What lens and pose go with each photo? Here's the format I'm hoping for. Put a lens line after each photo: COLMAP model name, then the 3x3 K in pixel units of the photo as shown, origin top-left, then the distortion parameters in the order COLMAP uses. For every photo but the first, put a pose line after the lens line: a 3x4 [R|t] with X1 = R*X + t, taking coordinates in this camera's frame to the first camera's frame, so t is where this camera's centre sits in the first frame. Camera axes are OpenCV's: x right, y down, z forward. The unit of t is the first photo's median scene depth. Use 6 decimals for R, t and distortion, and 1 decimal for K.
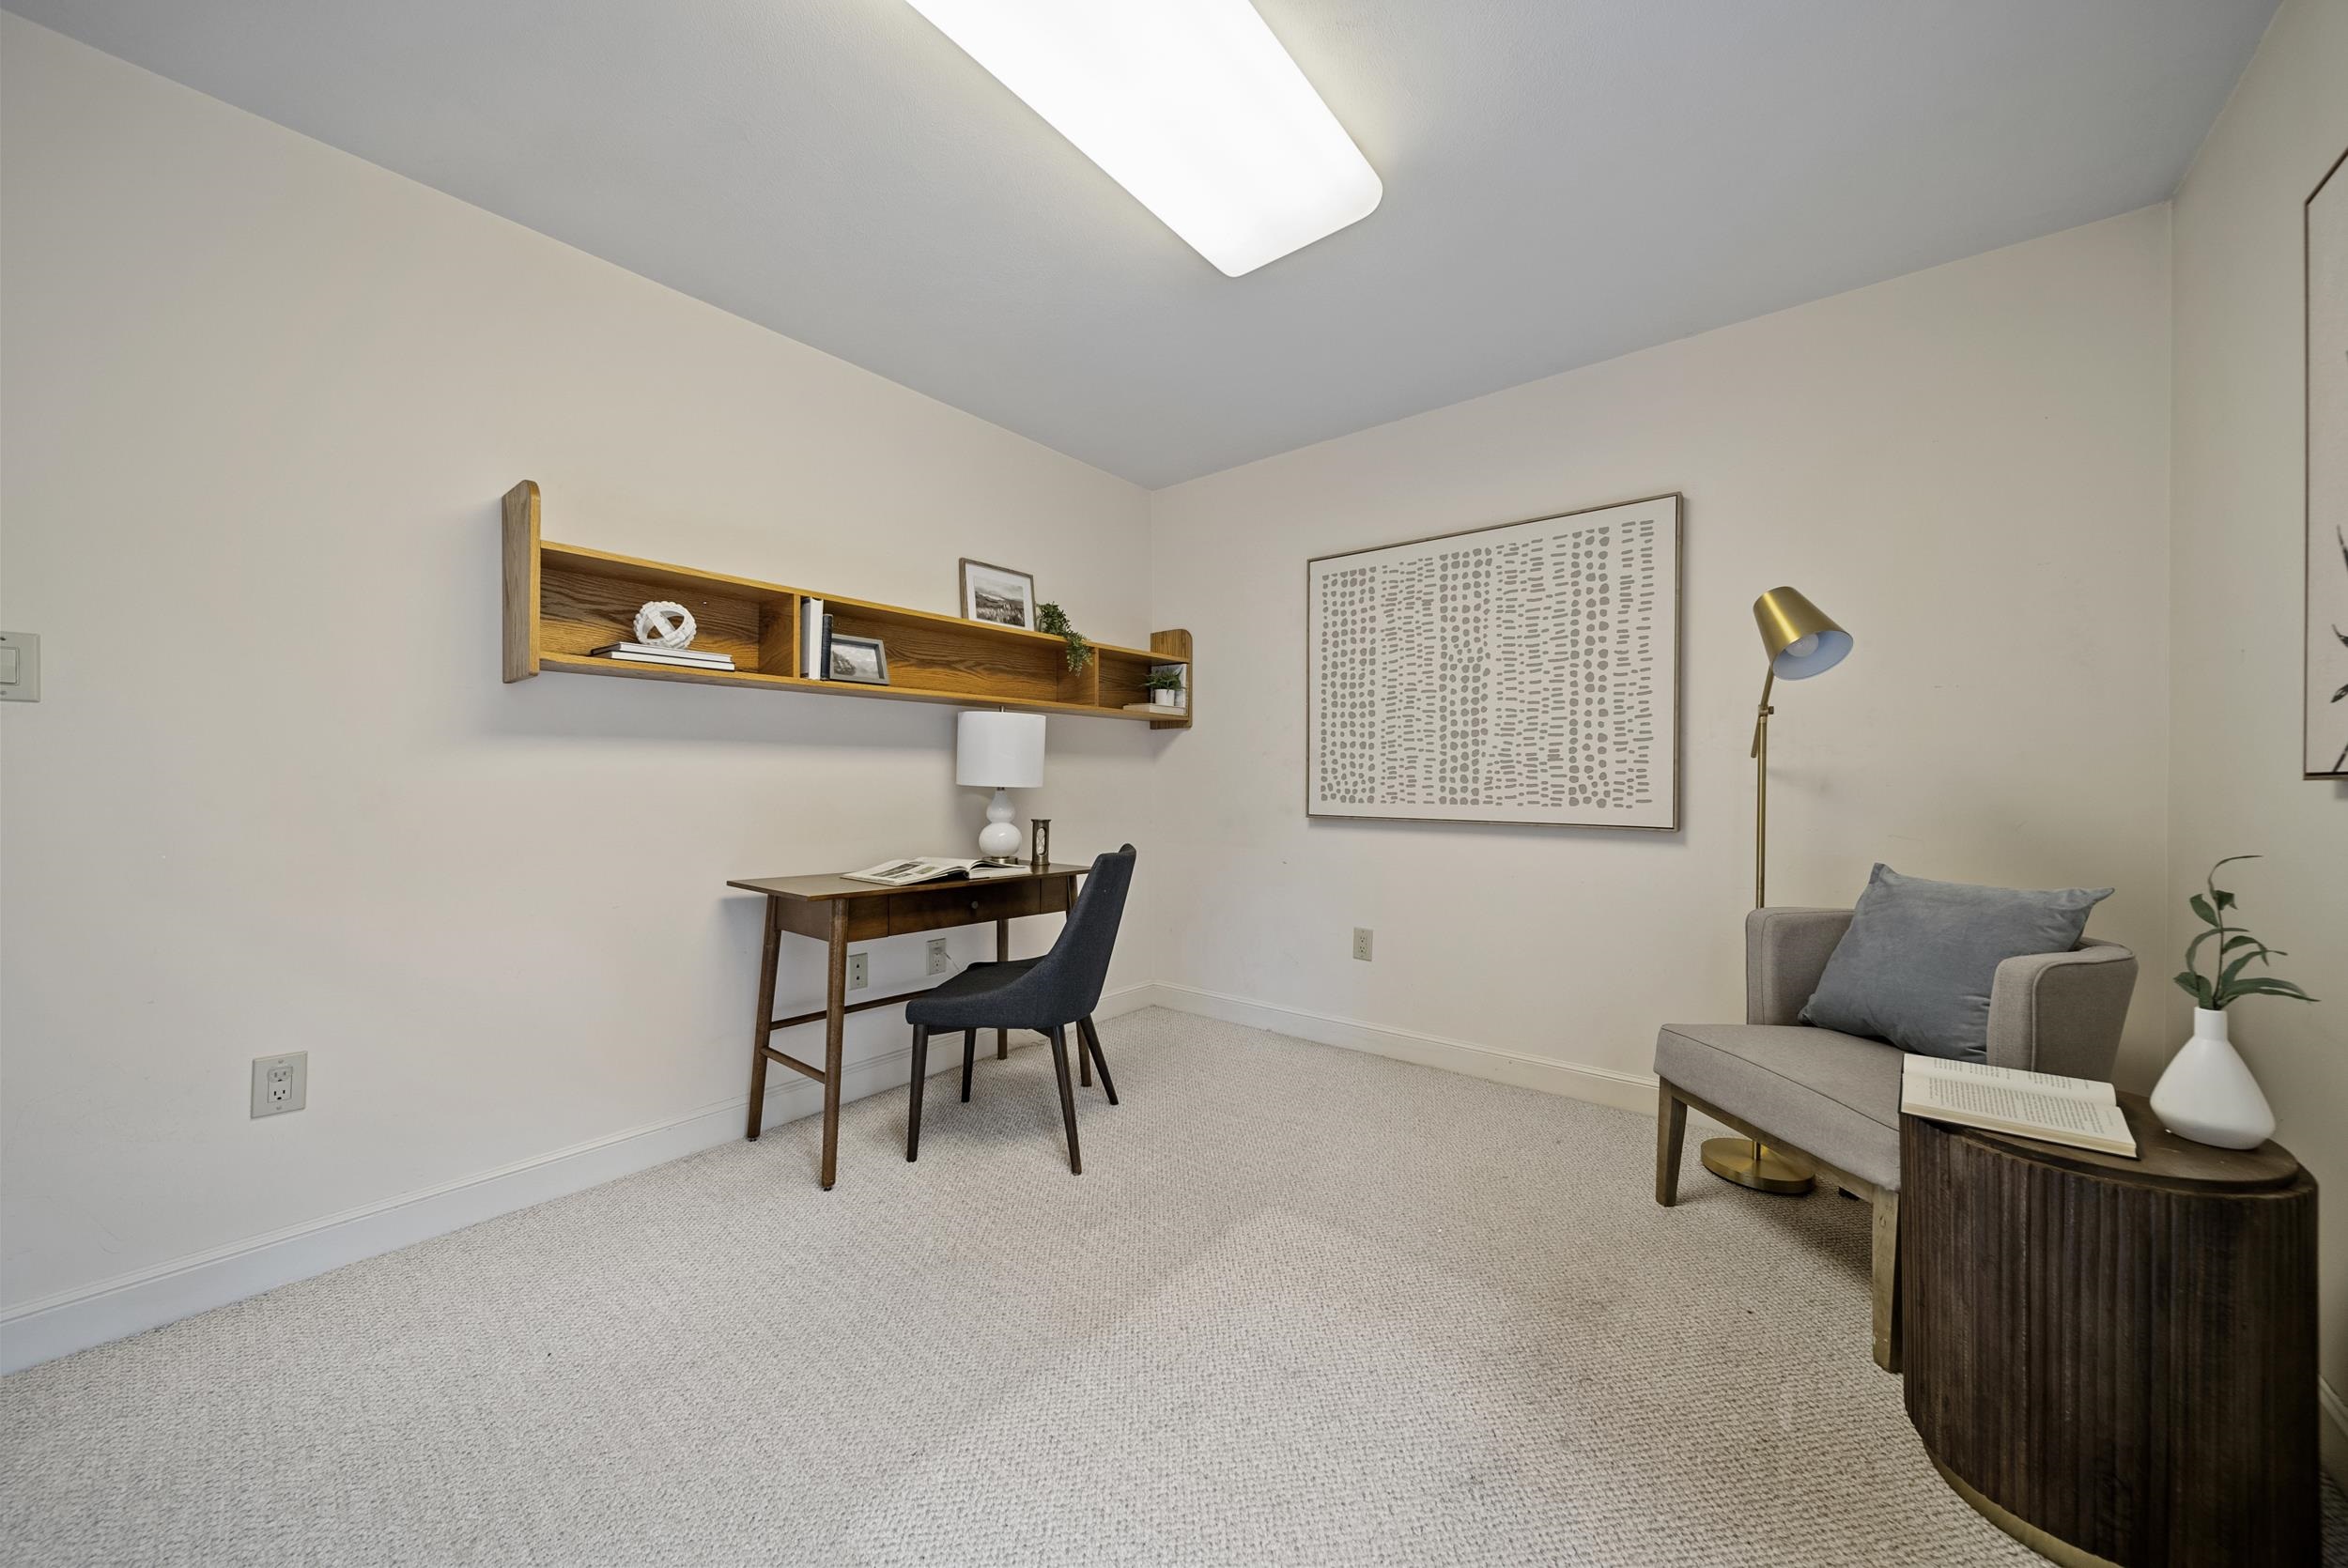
lens RADIAL K [[842.8, 0, 1177.7], [0, 842.8, 779.7], [0, 0, 1]] dist [-0.000544, 0.000024]
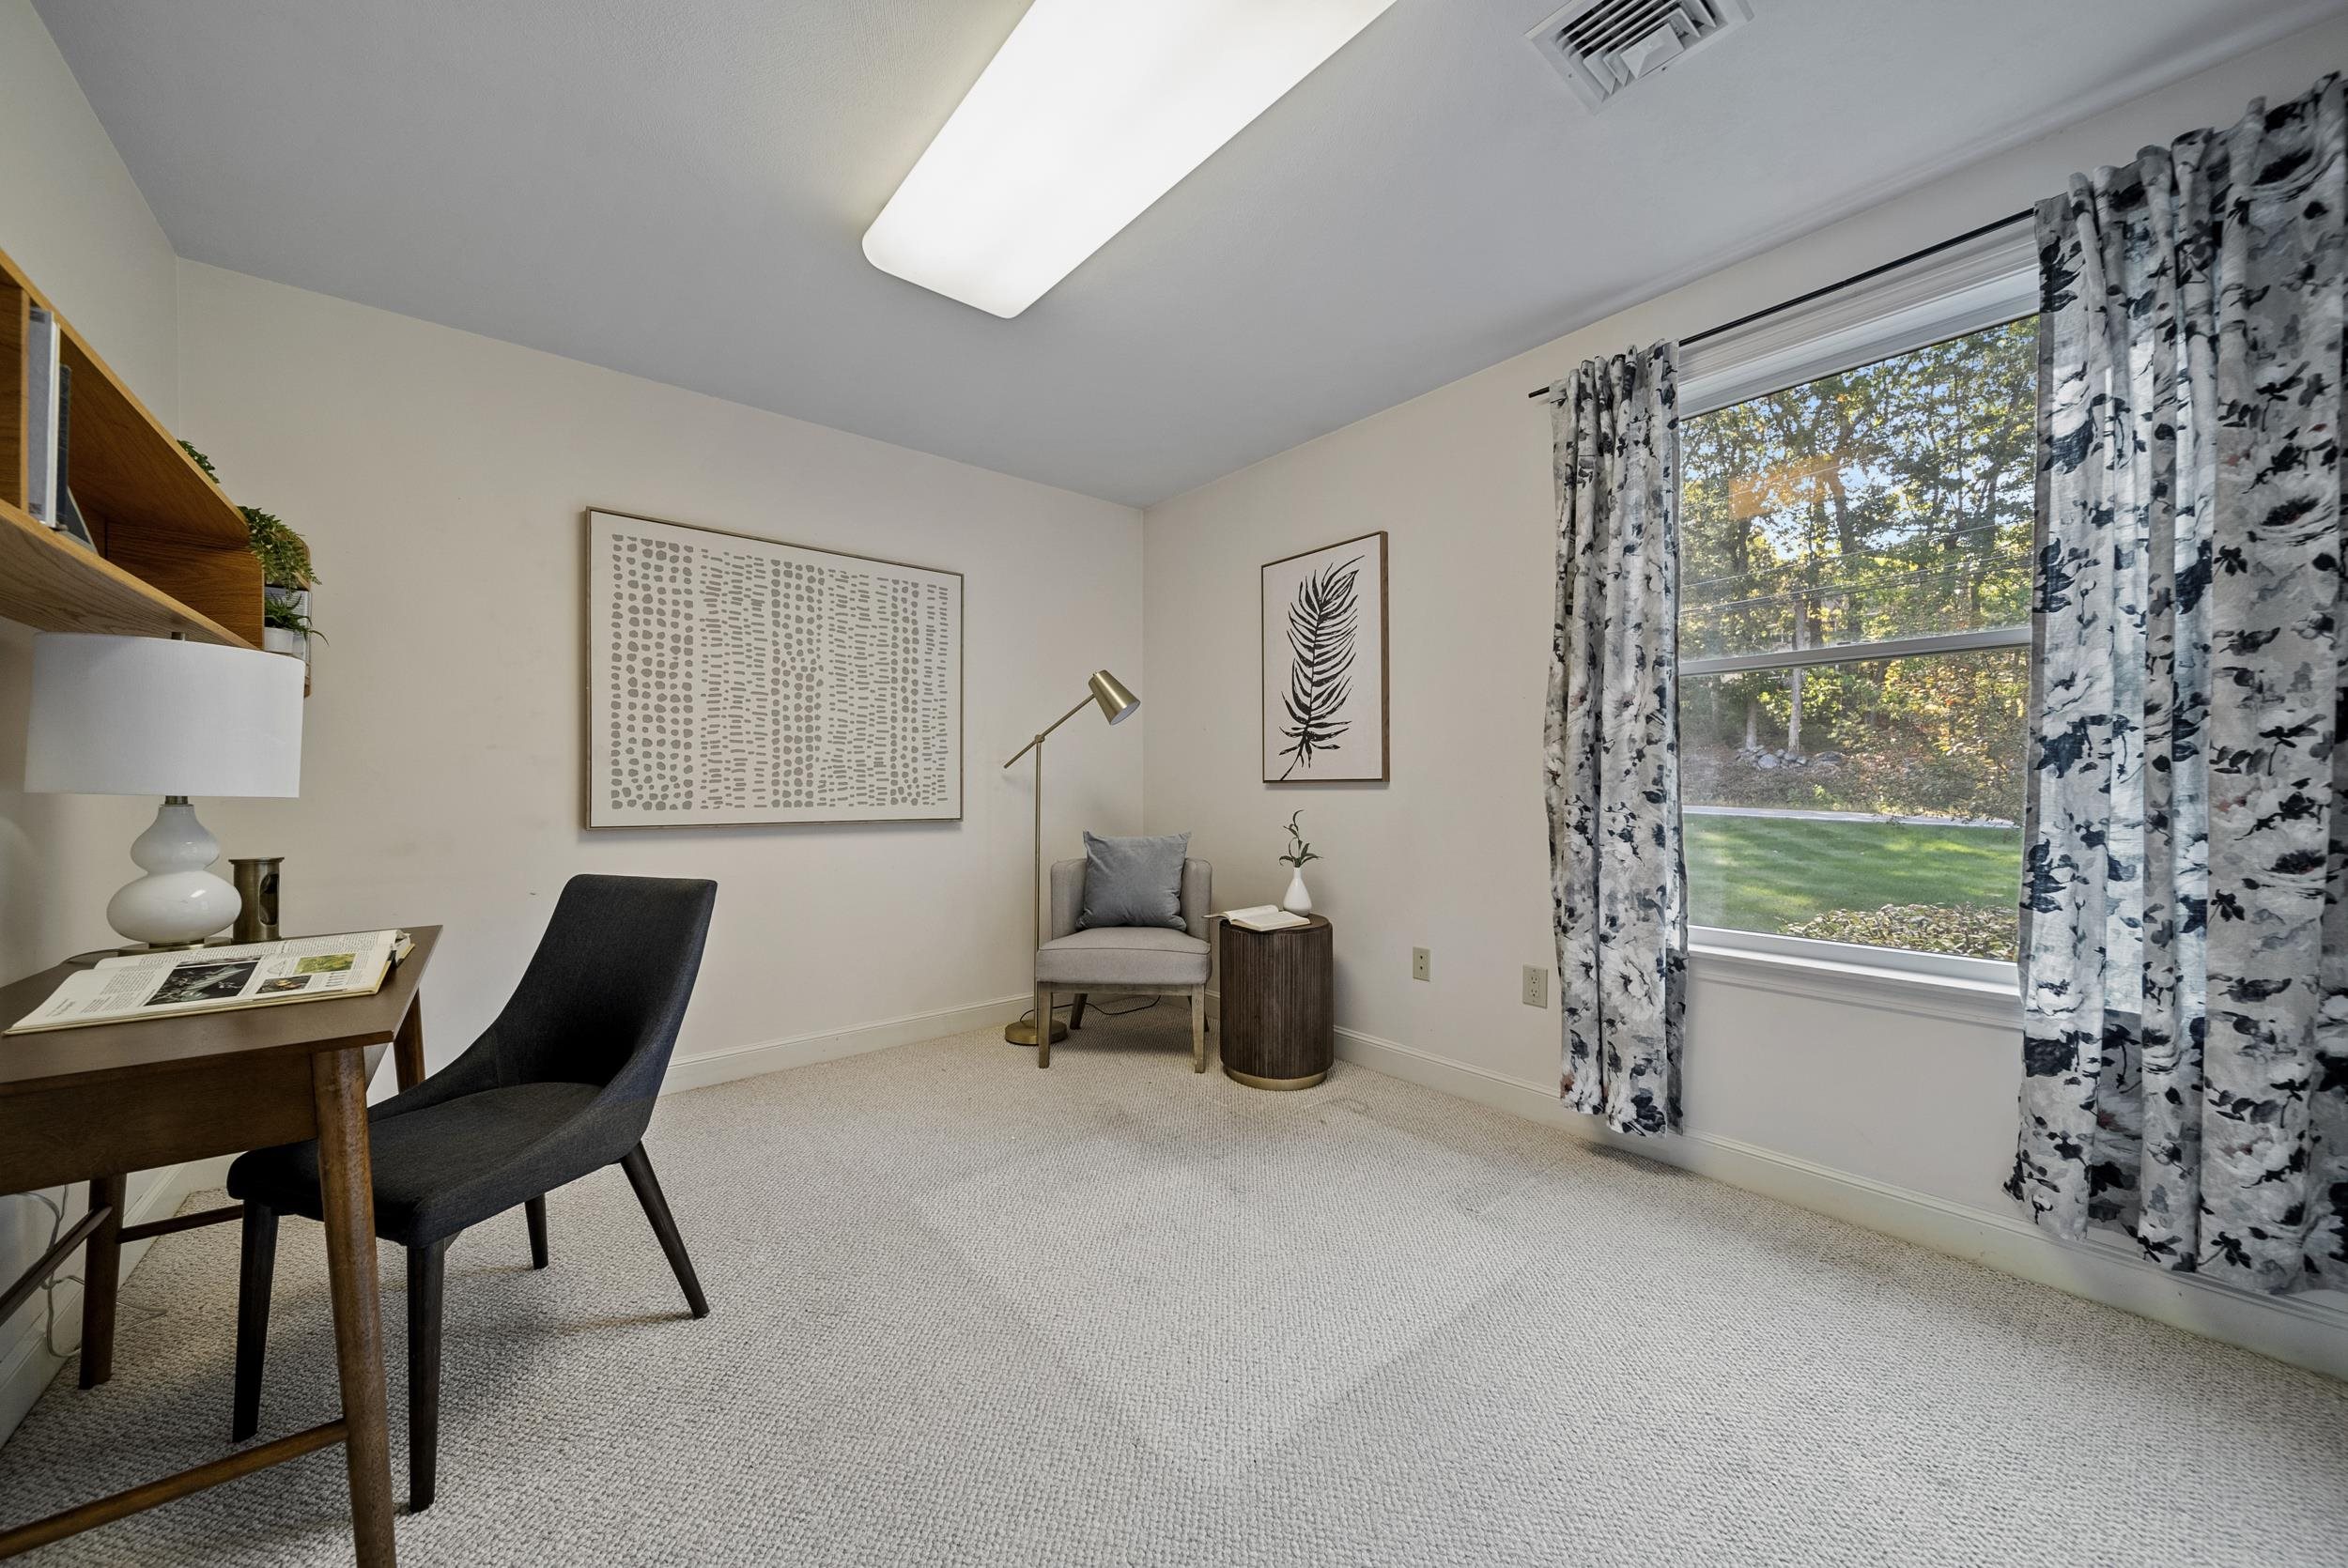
lens RADIAL K [[842.8, 0, 1176.2], [0, 842.8, 777.7], [0, 0, 1]] dist [-0.000544, 0.000024]
pose [[0.175649, 0.005124, 0.984439, -0.589690], [0.000717, 0.999986, -0.005333, -0.000792], [-0.984453, 0.001643, 0.175643, 0.350429]]
